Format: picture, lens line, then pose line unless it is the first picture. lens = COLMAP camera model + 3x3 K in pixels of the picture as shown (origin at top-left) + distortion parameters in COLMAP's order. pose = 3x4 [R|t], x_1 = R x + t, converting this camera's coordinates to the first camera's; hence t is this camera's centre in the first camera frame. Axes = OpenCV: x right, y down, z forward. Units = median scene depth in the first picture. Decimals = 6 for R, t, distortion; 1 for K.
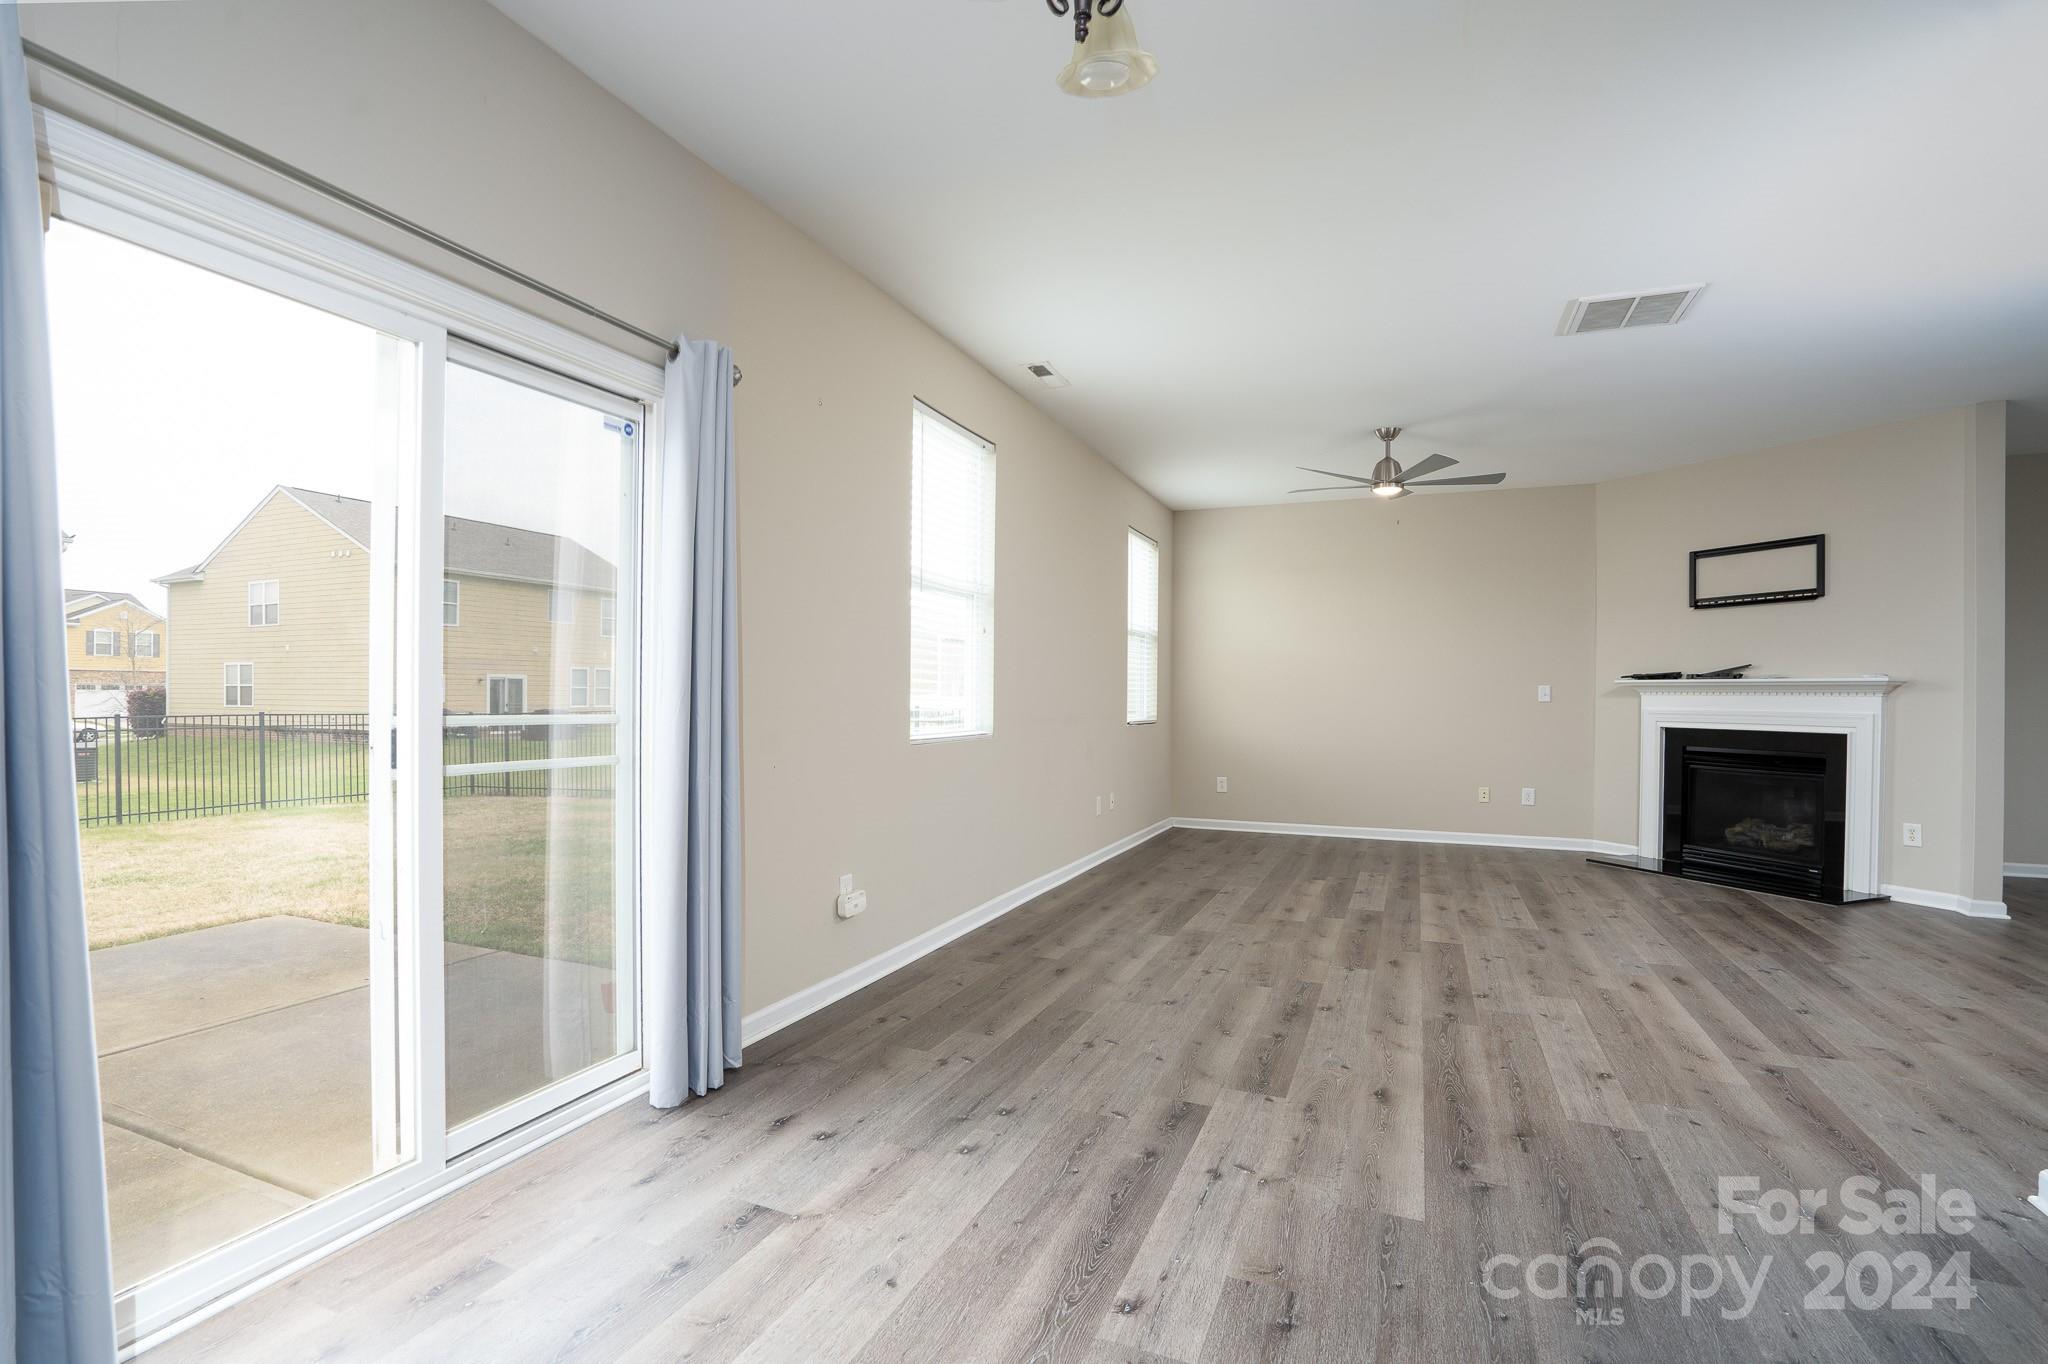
lens RADIAL K [[970.1, 0, 936.6], [0, 970.1, 701.1], [0, 0, 1]] dist [-0.031048, 0.000851]
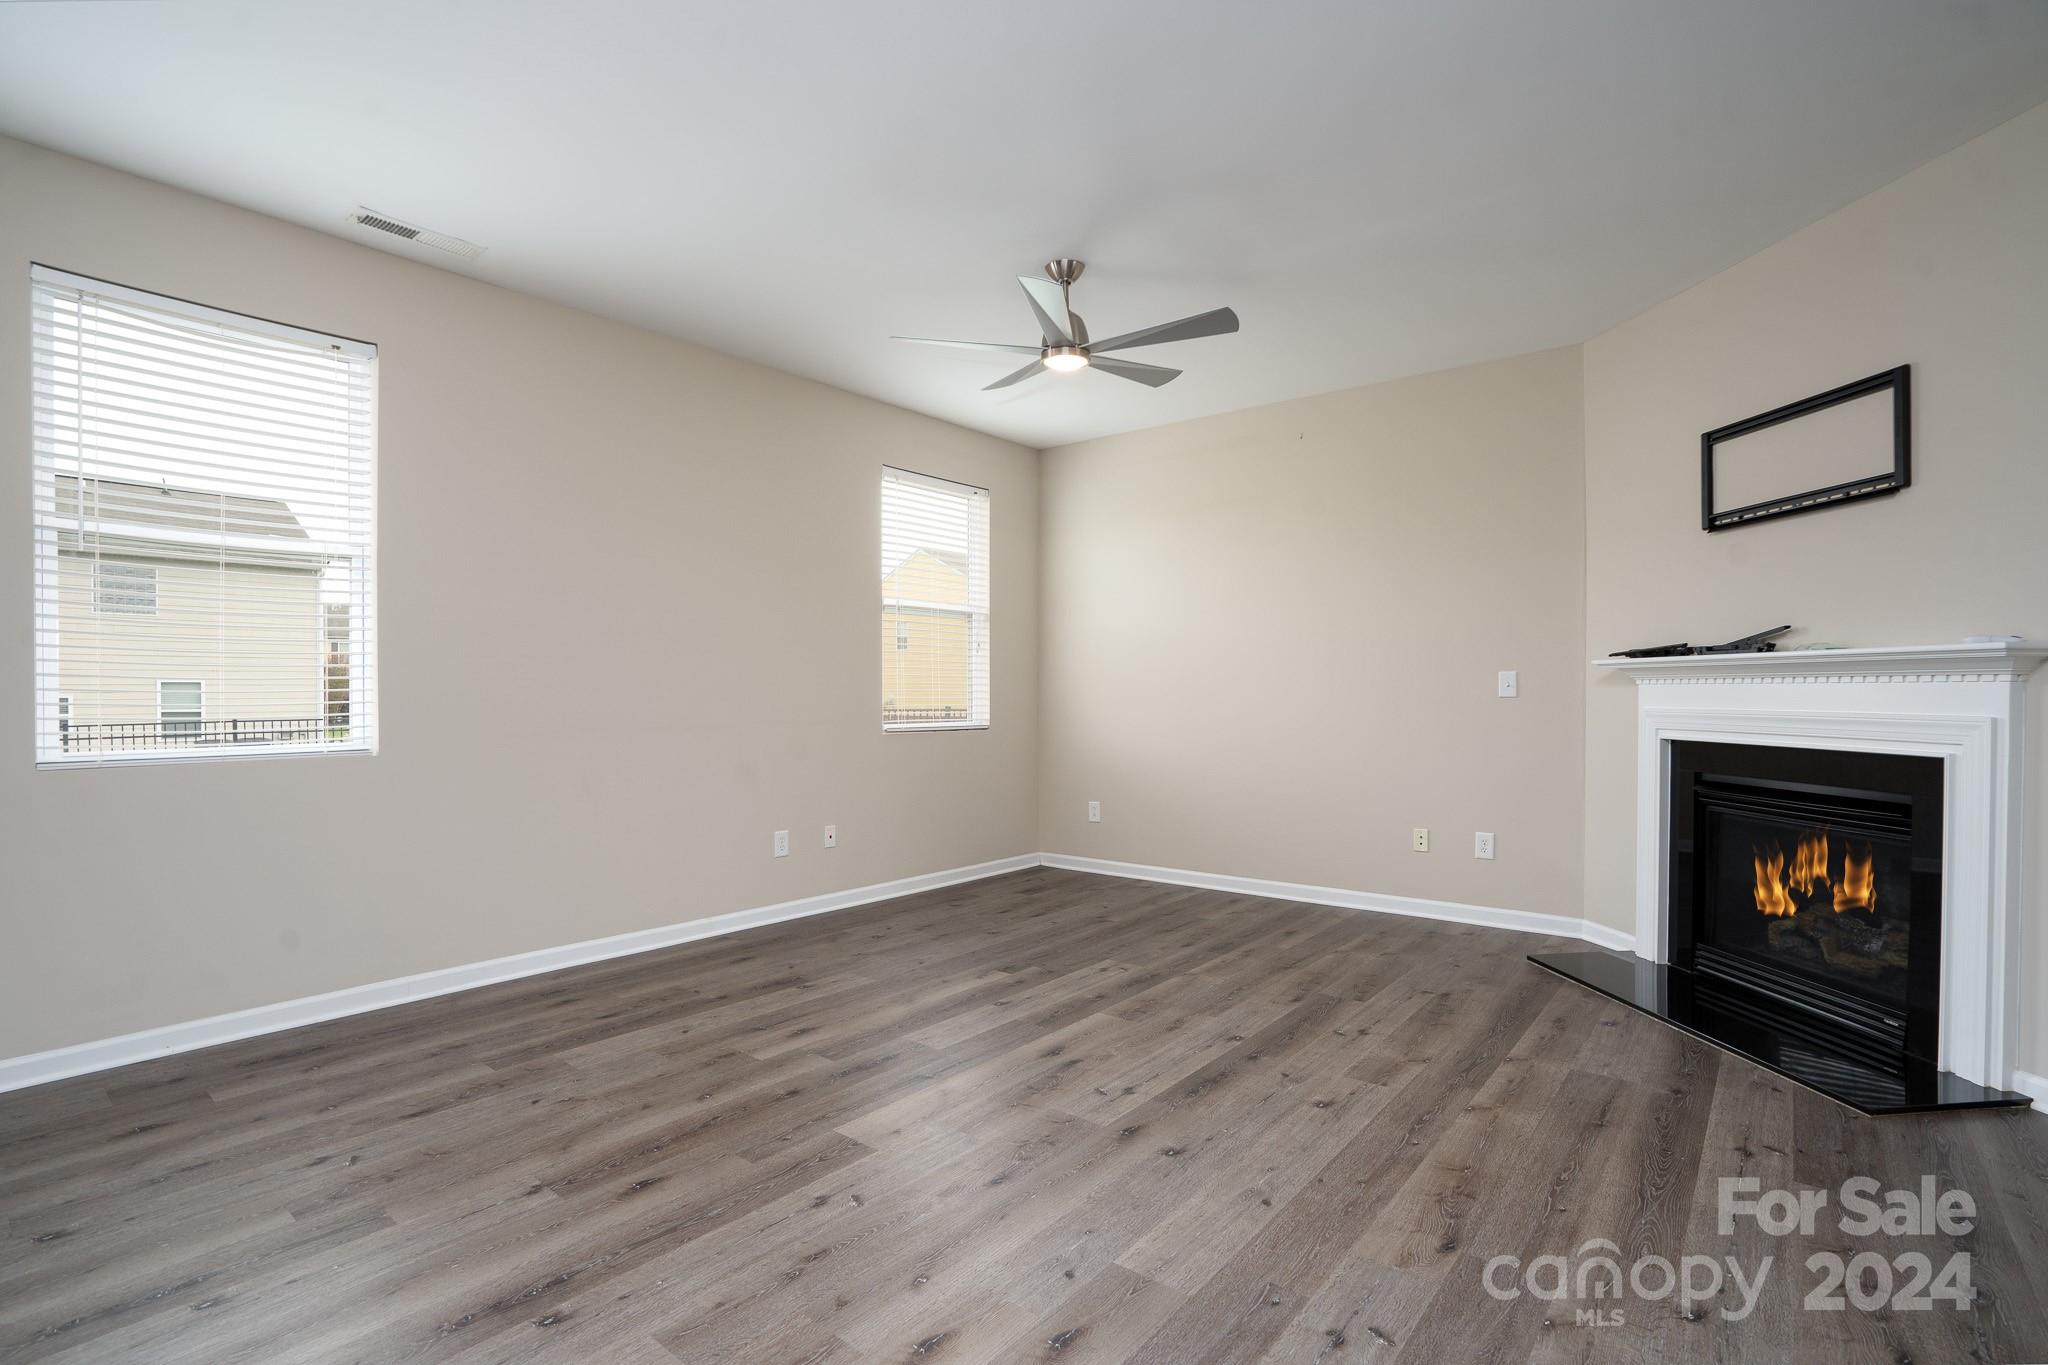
lens RADIAL K [[953.8, 0, 1012.8], [0, 953.8, 697.3], [0, 0, 1]] dist [-0.028454, 0.000489]
pose [[0.969680, -0.006515, -0.244292, 0.623397], [0.005733, 0.999976, -0.003910, 0.002314], [0.244311, 0.002391, 0.969694, 0.416069]]
